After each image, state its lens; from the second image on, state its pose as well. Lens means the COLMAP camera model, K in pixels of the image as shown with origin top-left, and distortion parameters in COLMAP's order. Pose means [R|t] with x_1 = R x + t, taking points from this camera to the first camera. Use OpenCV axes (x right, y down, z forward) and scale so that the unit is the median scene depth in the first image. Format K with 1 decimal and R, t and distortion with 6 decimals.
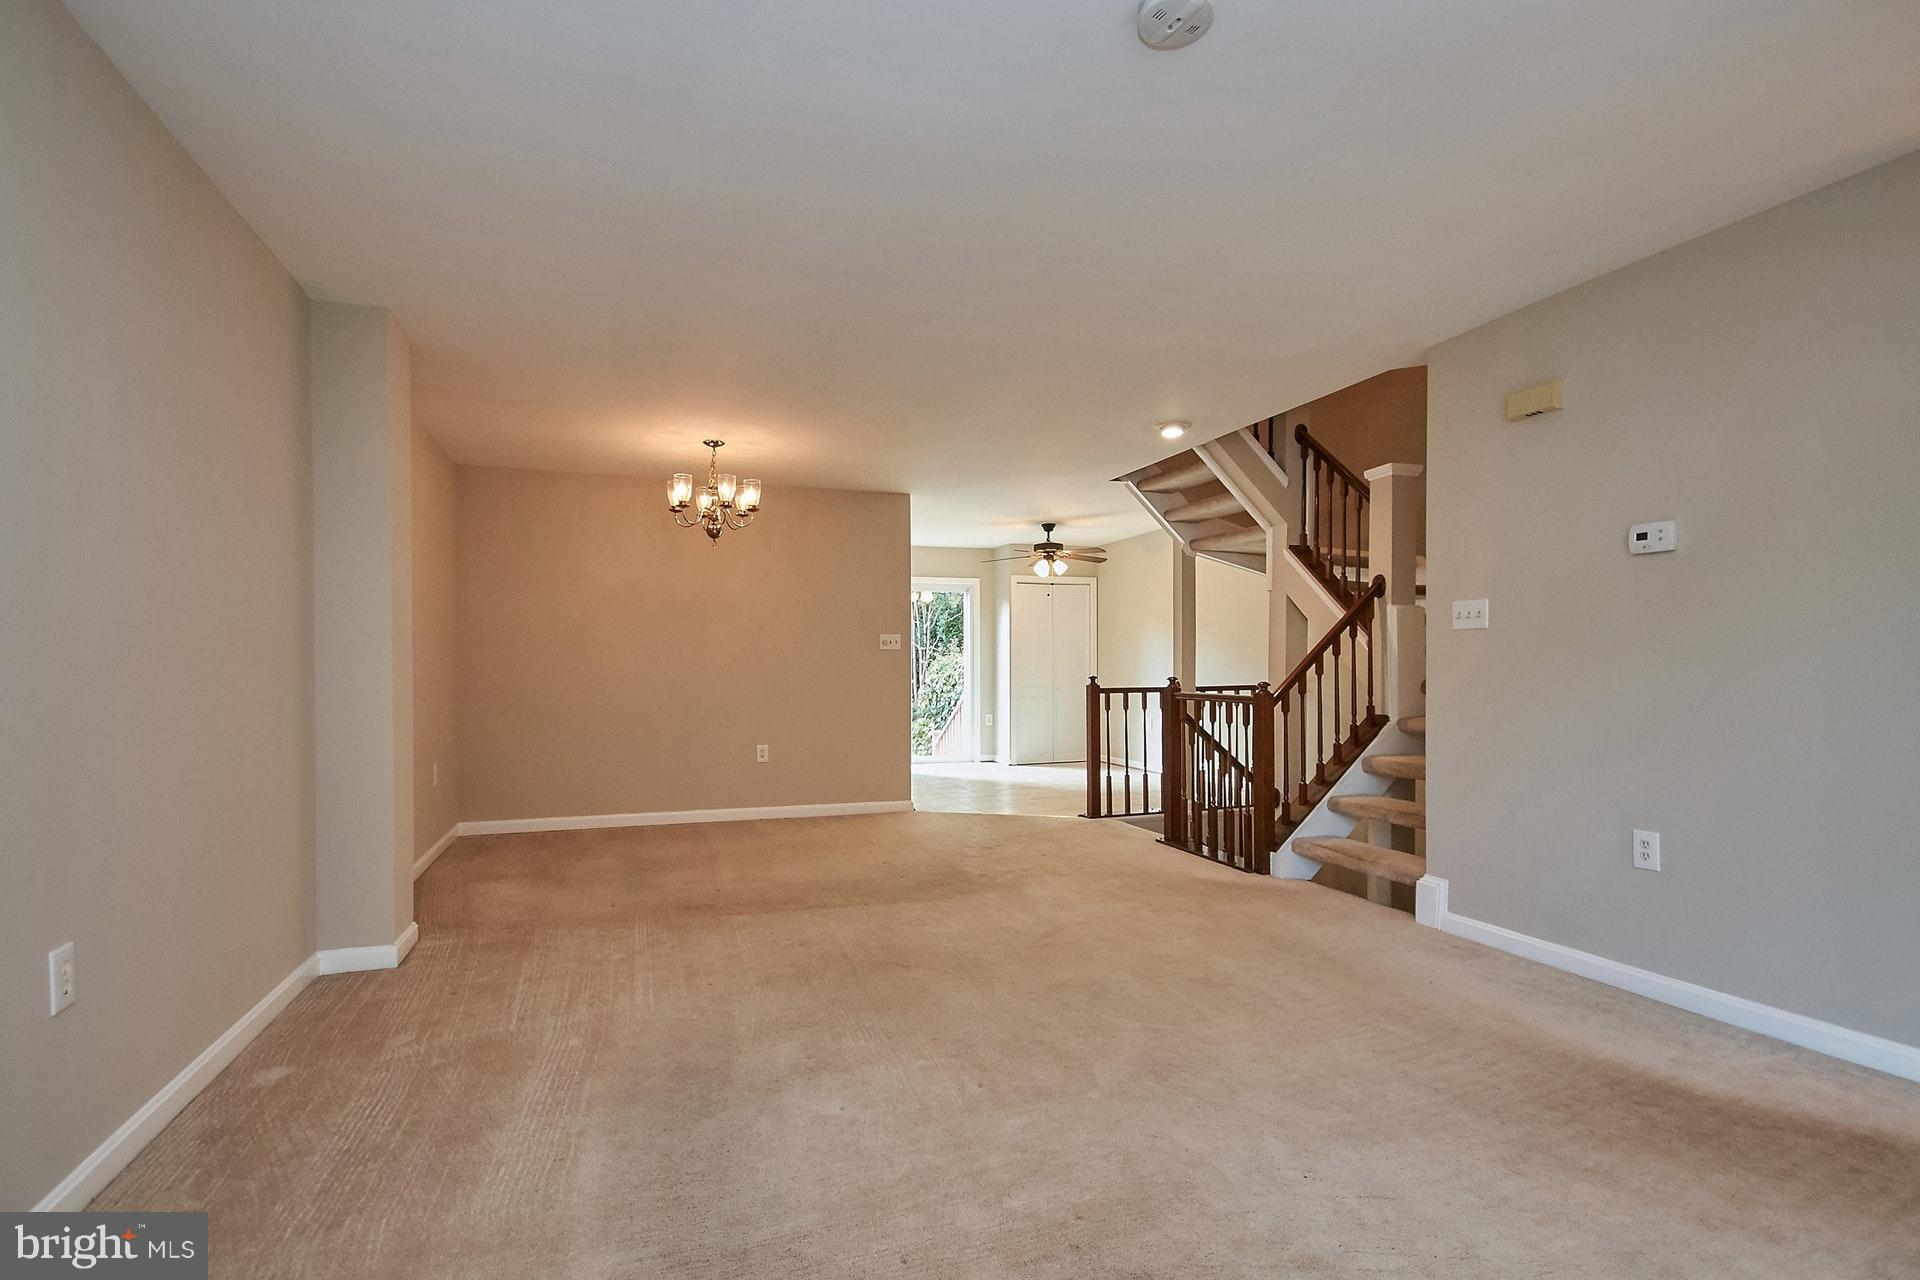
lens RADIAL K [[887.6, 0, 955.5], [0, 887.6, 668.2], [0, 0, 1]] dist [0.007109, -0.010043]
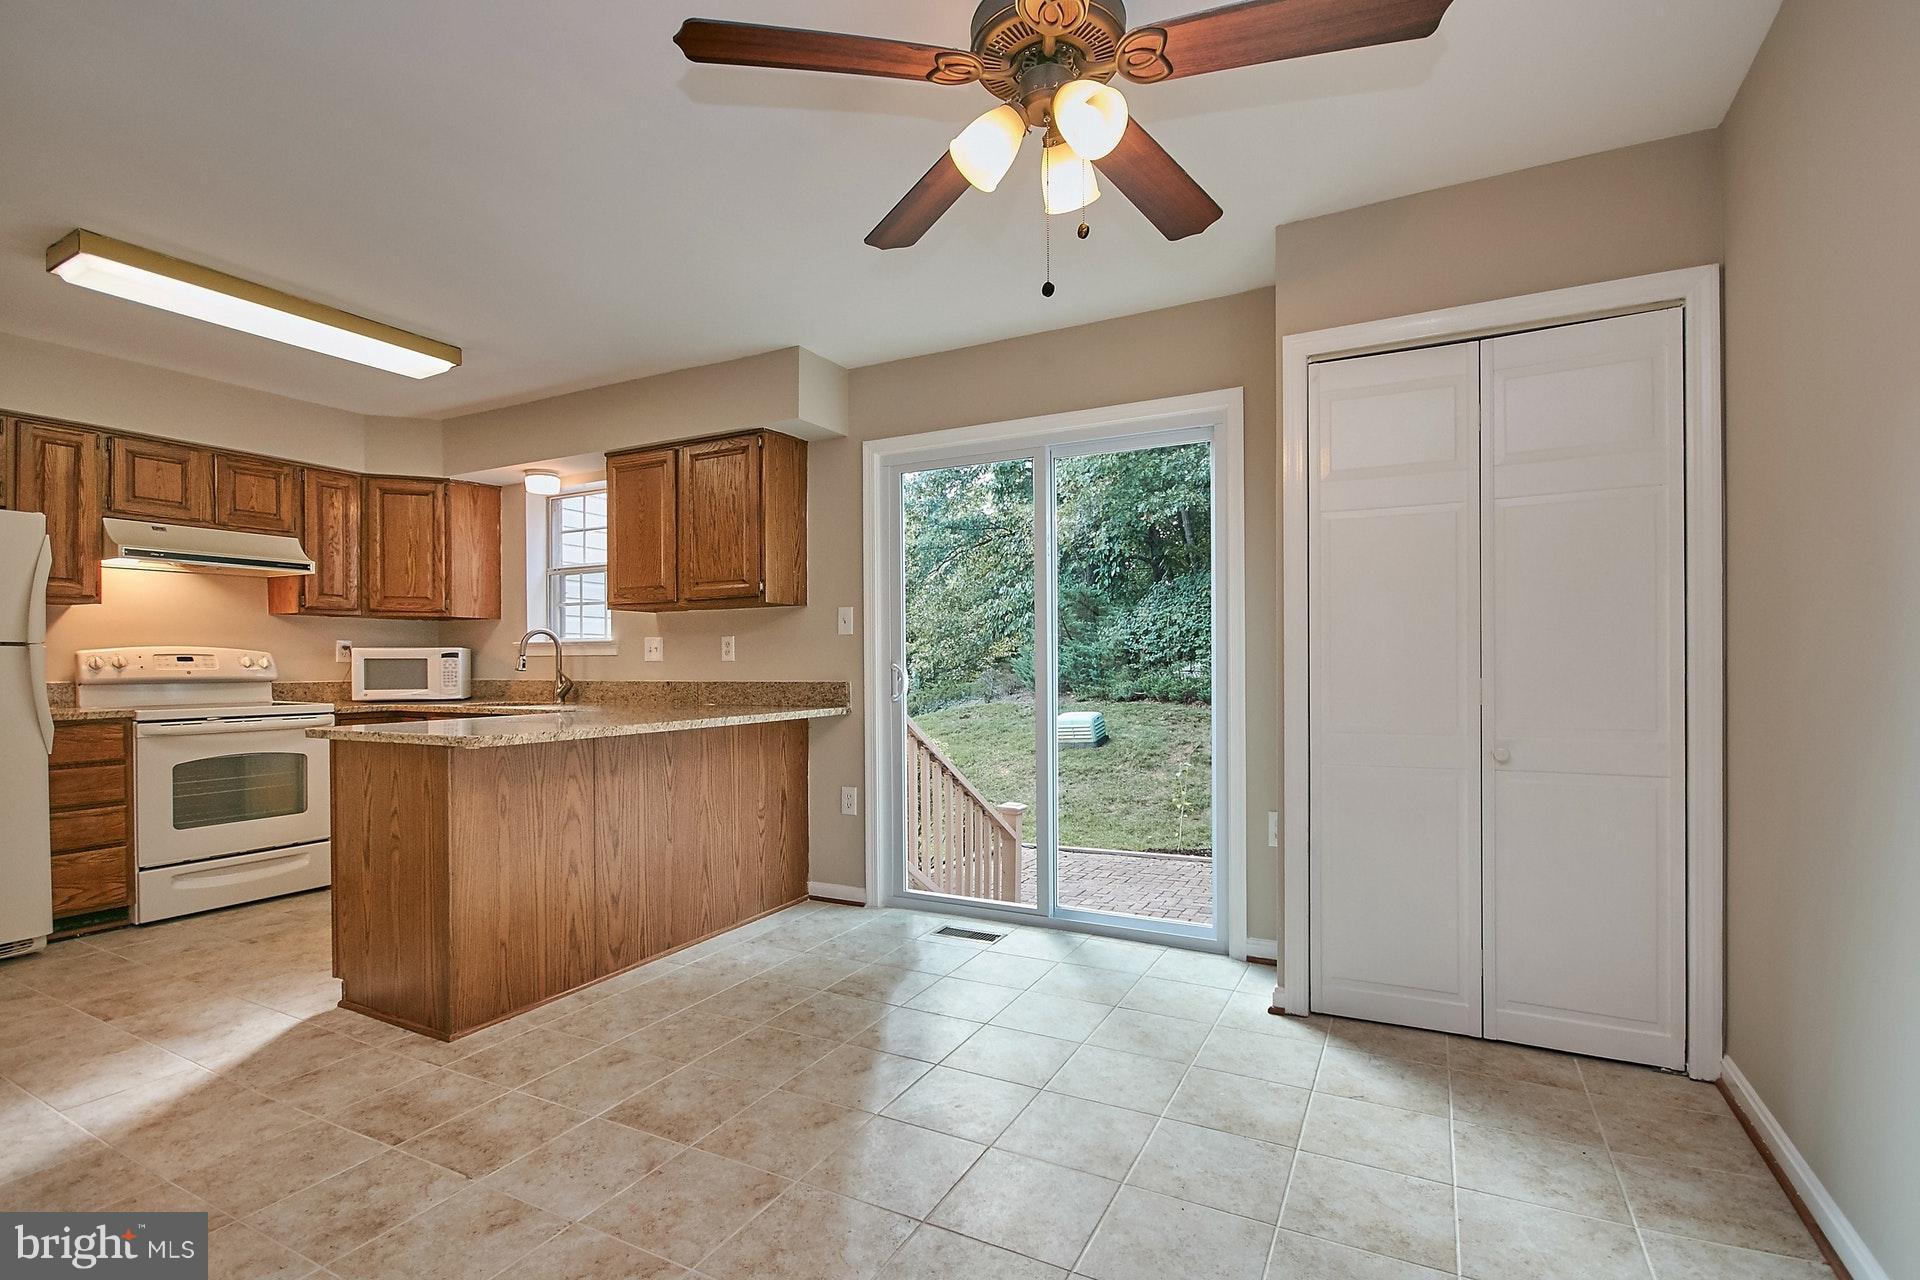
lens RADIAL K [[887.6, 0, 955.5], [0, 887.6, 668.2], [0, 0, 1]] dist [0.007109, -0.010043]
pose [[0.678258, -0.000636, -0.734823, 0.285079], [0.003876, 0.999989, 0.002712, -0.001062], [0.734813, -0.004688, 0.678253, 1.044314]]
